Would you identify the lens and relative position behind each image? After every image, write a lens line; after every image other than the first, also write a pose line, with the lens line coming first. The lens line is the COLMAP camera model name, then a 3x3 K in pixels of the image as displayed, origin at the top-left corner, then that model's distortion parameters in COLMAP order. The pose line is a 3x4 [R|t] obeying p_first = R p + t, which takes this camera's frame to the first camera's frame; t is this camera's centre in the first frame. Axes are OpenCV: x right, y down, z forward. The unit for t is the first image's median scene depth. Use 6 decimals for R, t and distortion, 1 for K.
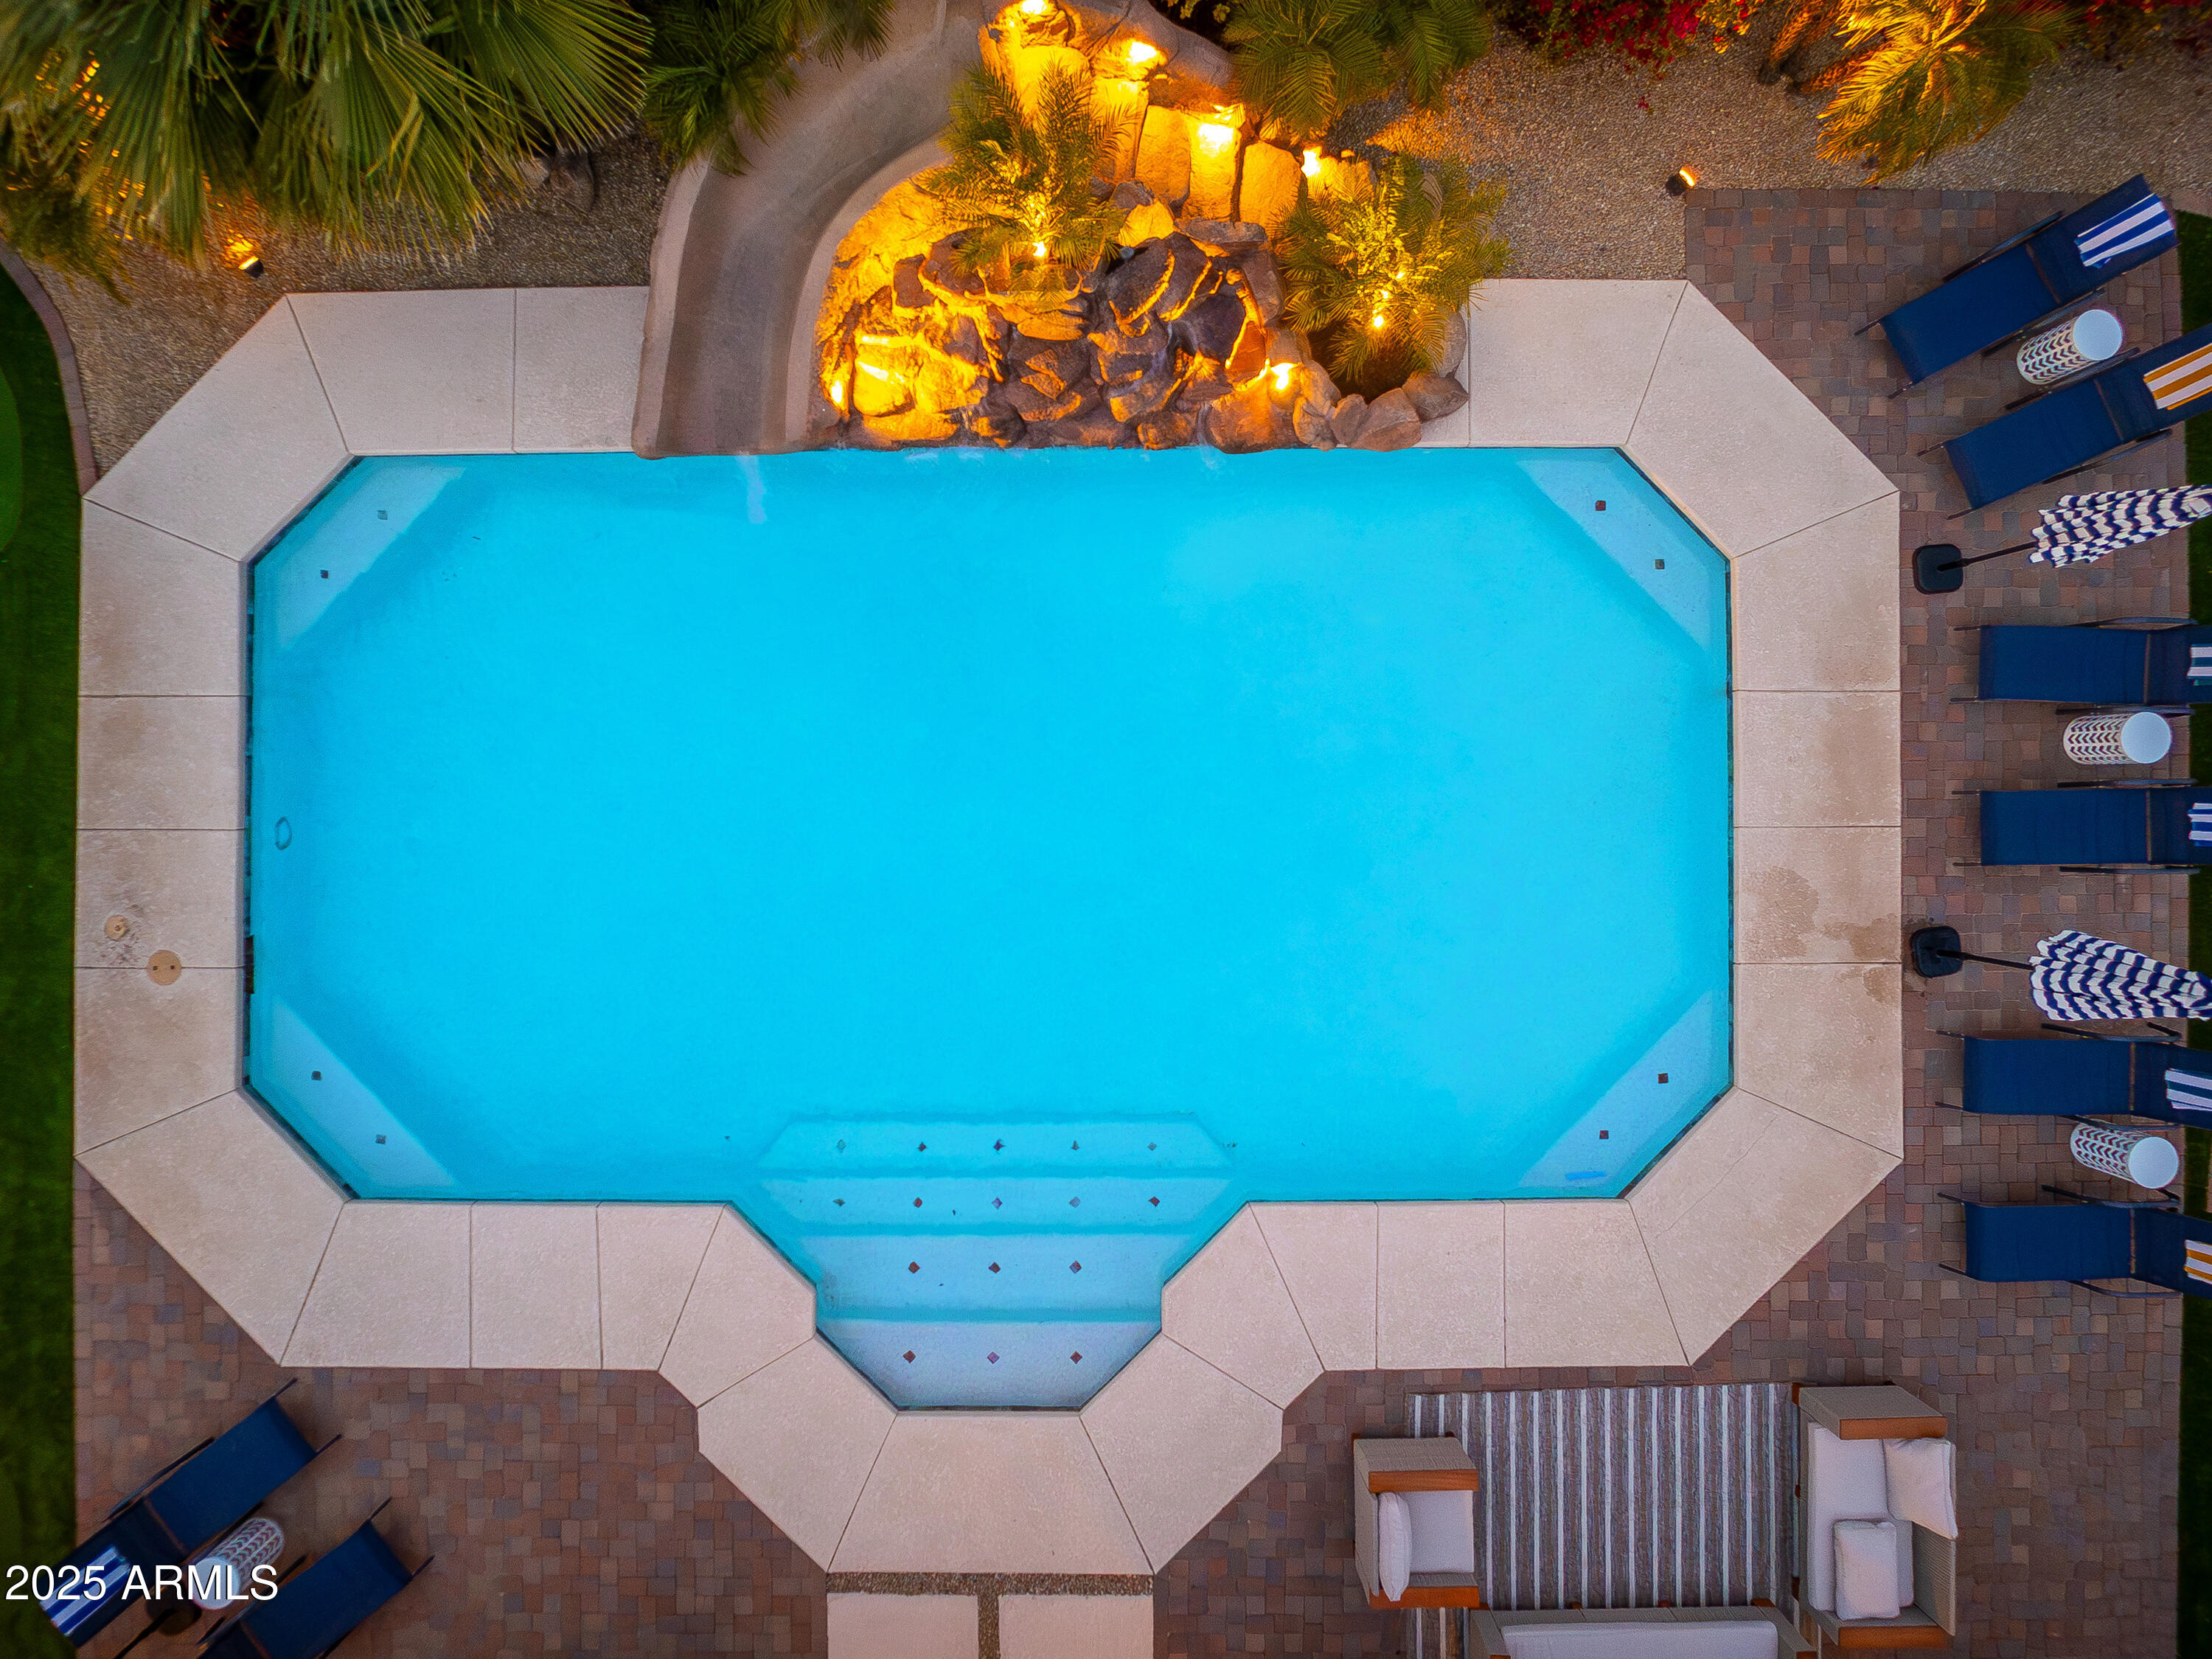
lens RADIAL K [[1257.8, 0, 1063.9], [0, 1257.8, 798.1], [0, 0, 1]] dist [-0.033647, 0.007710]
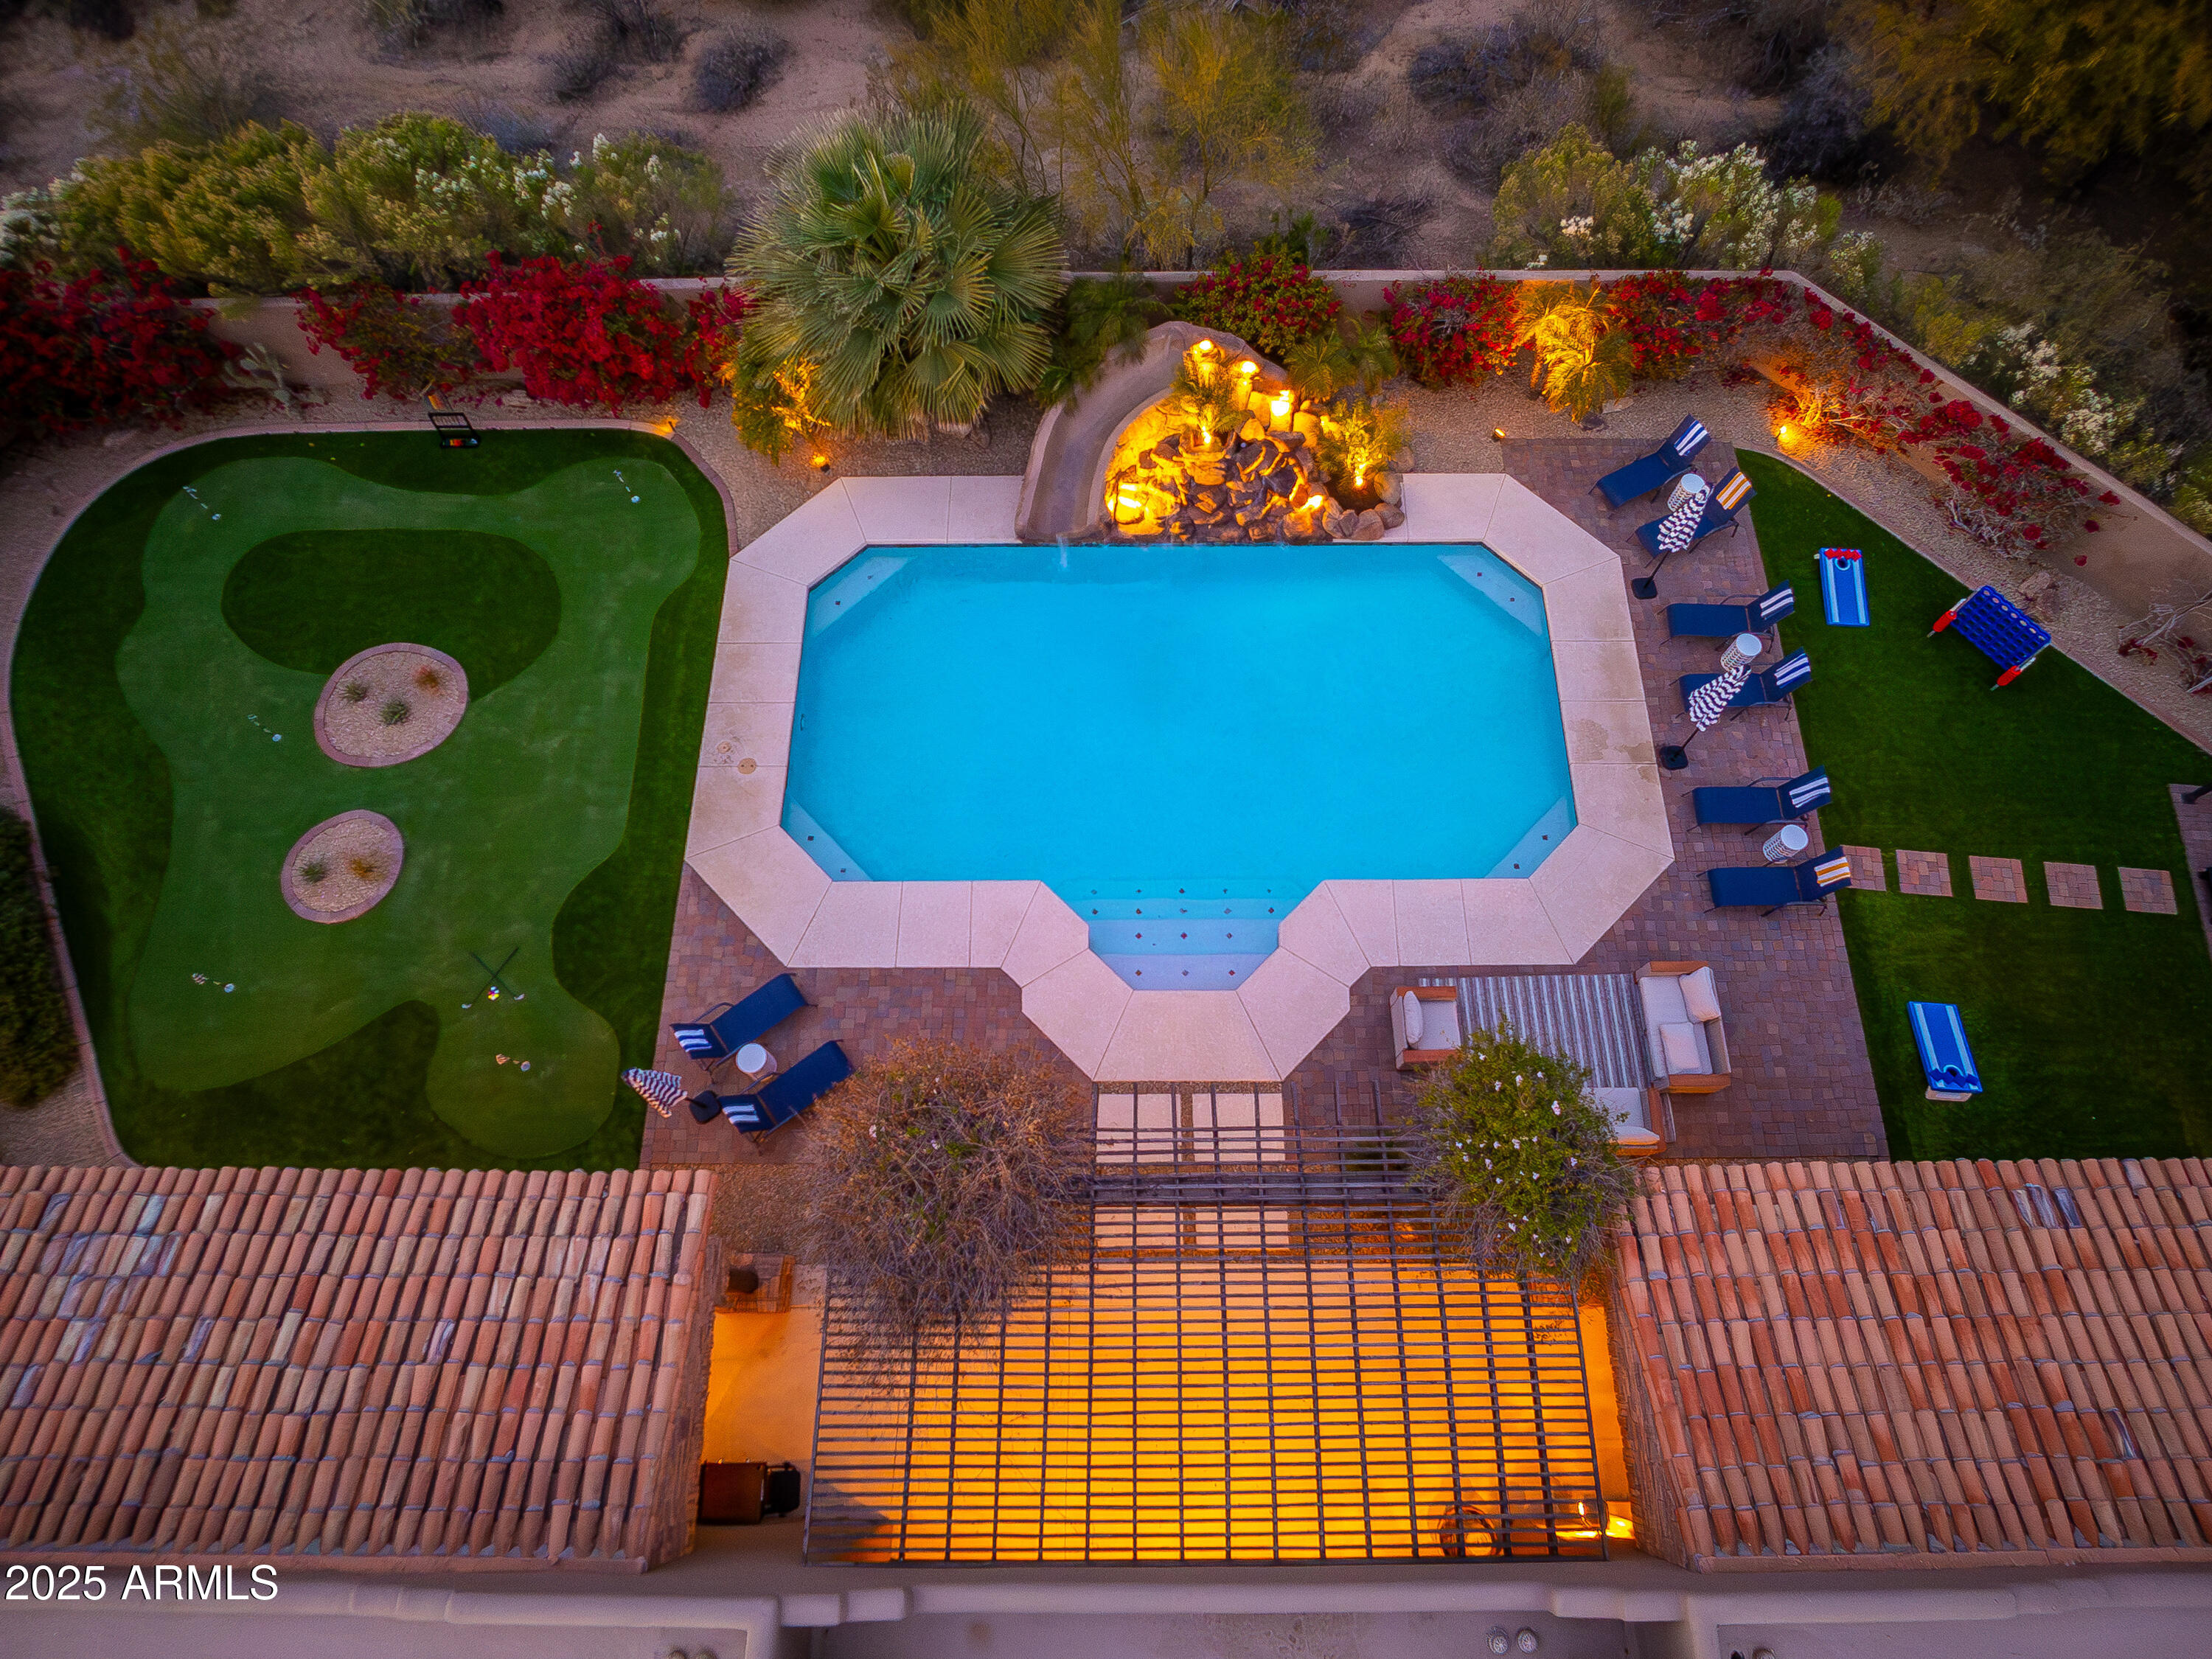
lens RADIAL K [[1257.8, 0, 1129.6], [0, 1257.8, 829.6], [0, 0, 1]] dist [-0.033647, 0.007710]
pose [[0.999995, 0.003010, 0.001229, -0.142713], [-0.002323, 0.925844, -0.377898, 0.962422], [-0.002275, 0.377893, 0.925846, -0.753889]]
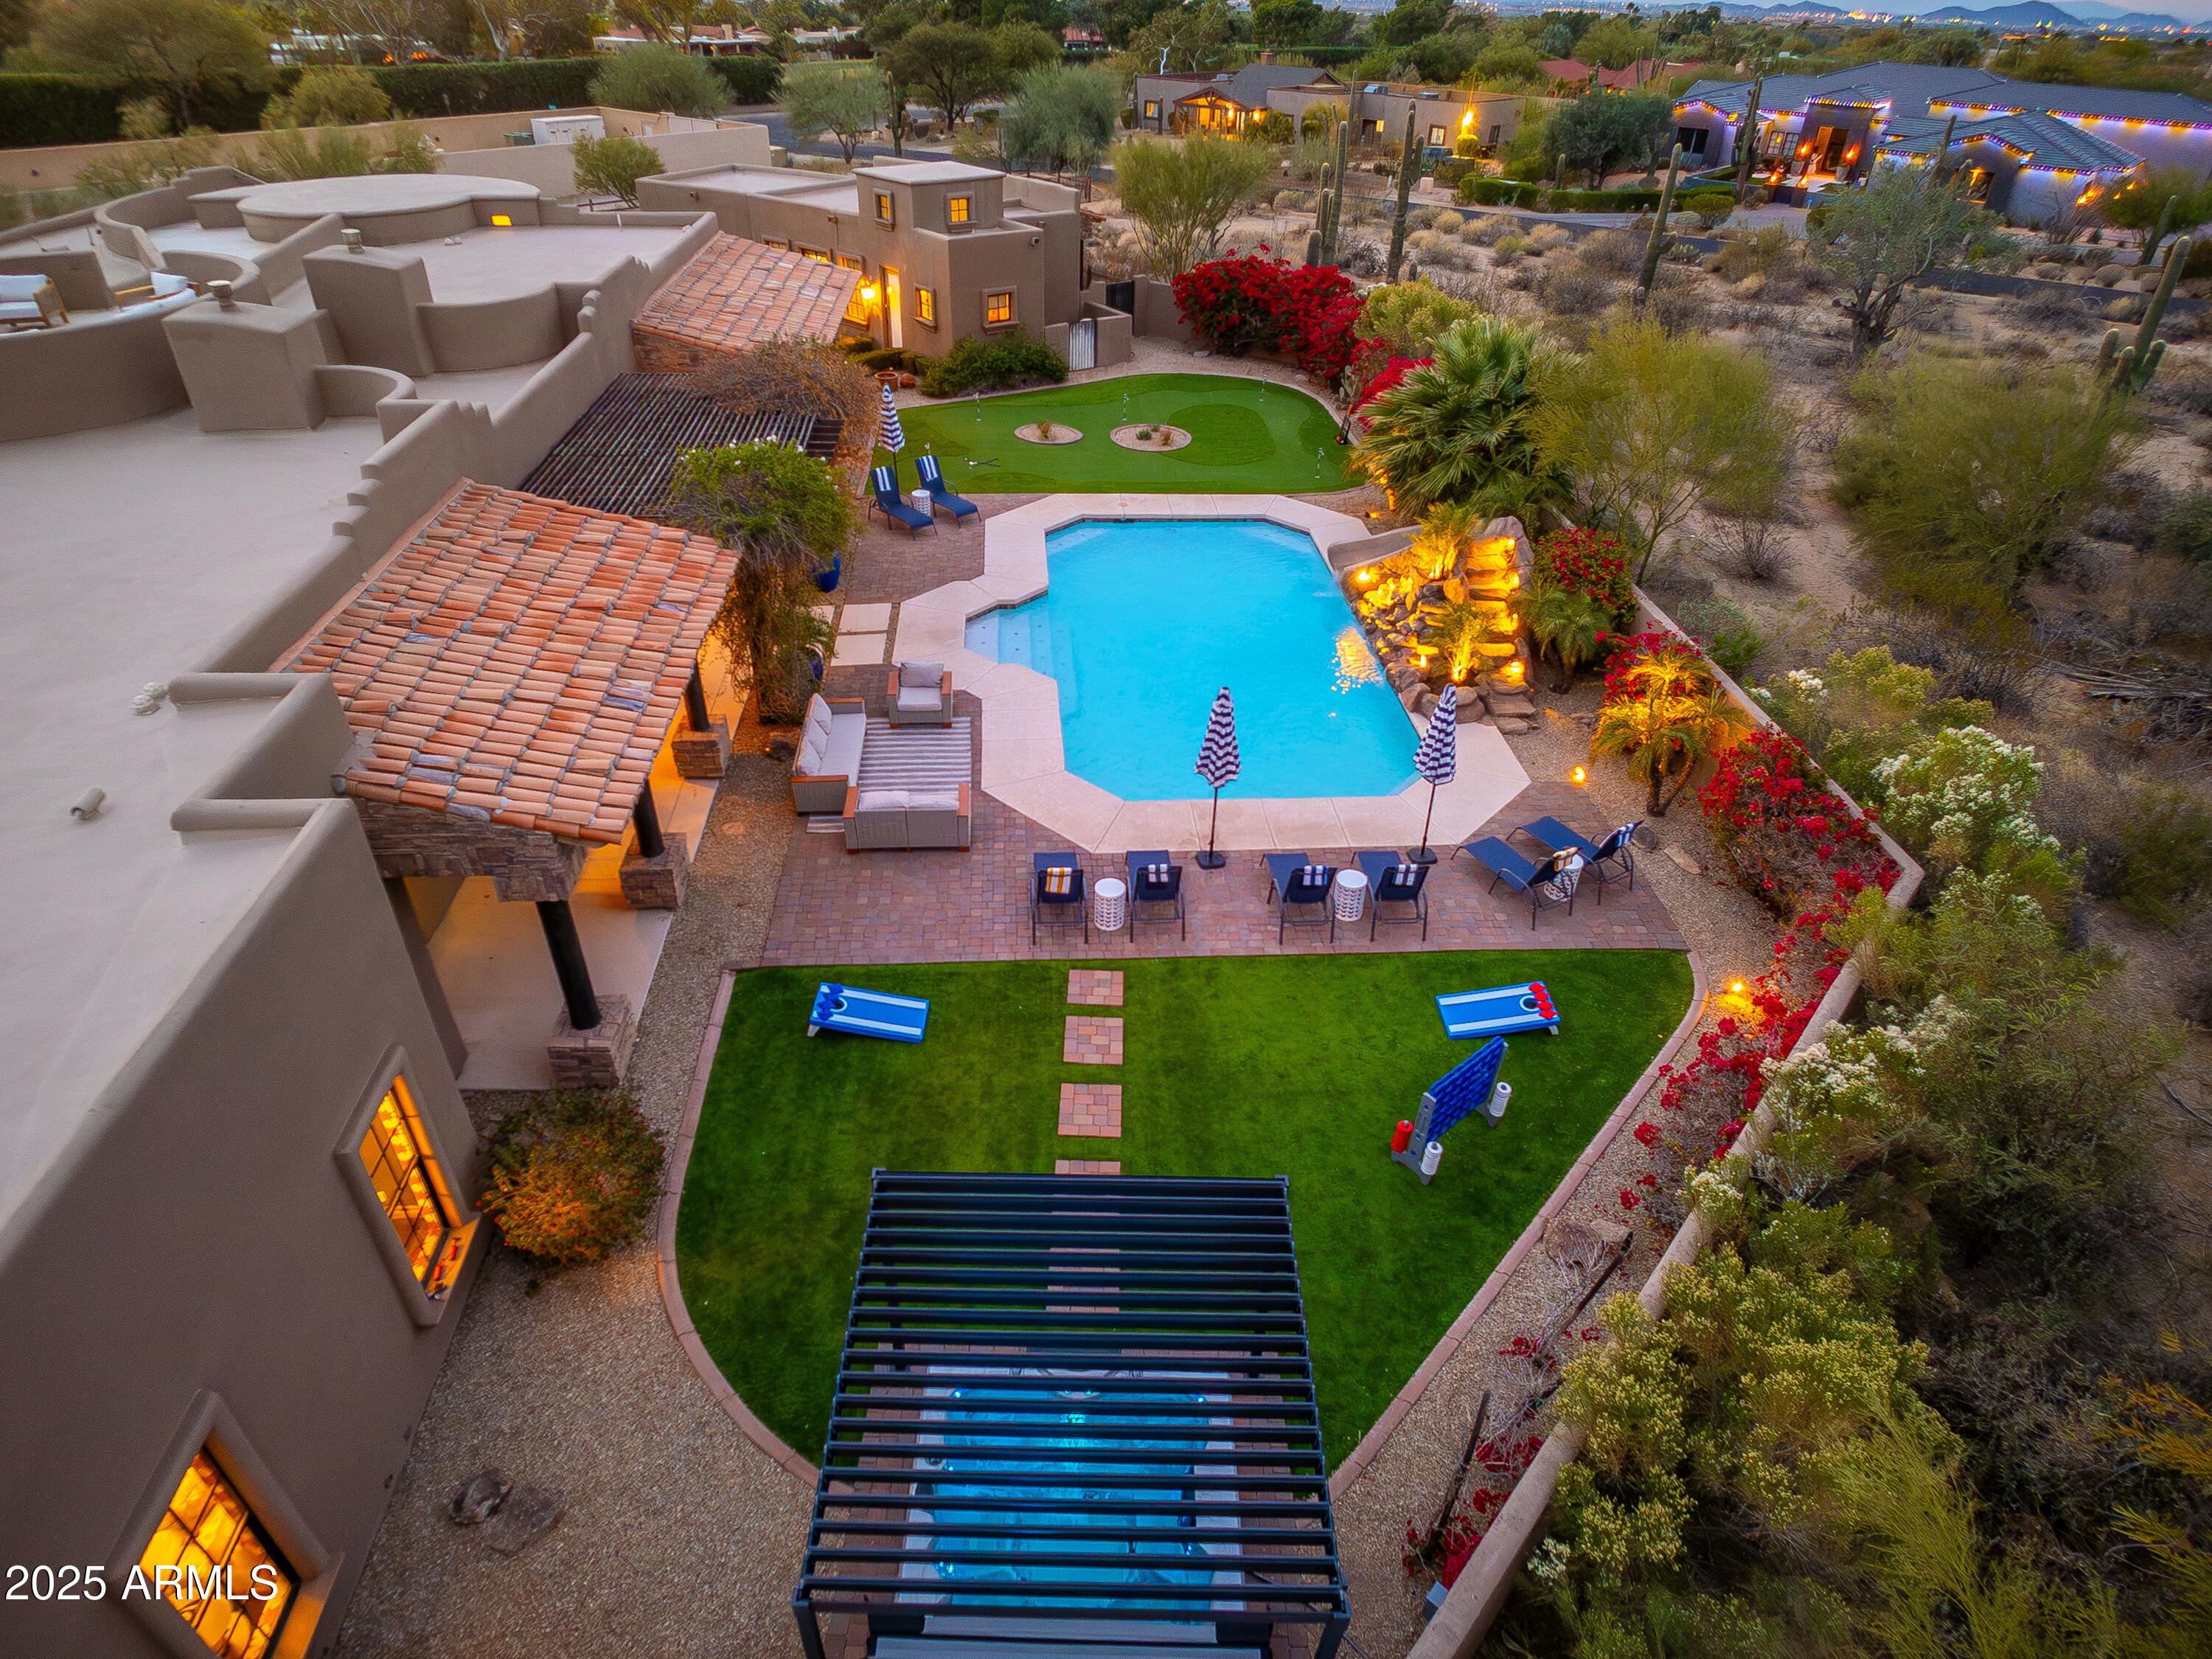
lens RADIAL K [[1257.8, 0, 1104.4], [0, 1257.8, 835.2], [0, 0, 1]] dist [-0.033647, 0.007710]
pose [[0.065821, 0.578369, -0.813115, 2.137421], [-0.997750, 0.027751, -0.061028, 0.385952], [-0.012732, 0.815303, 0.578895, -0.073101]]
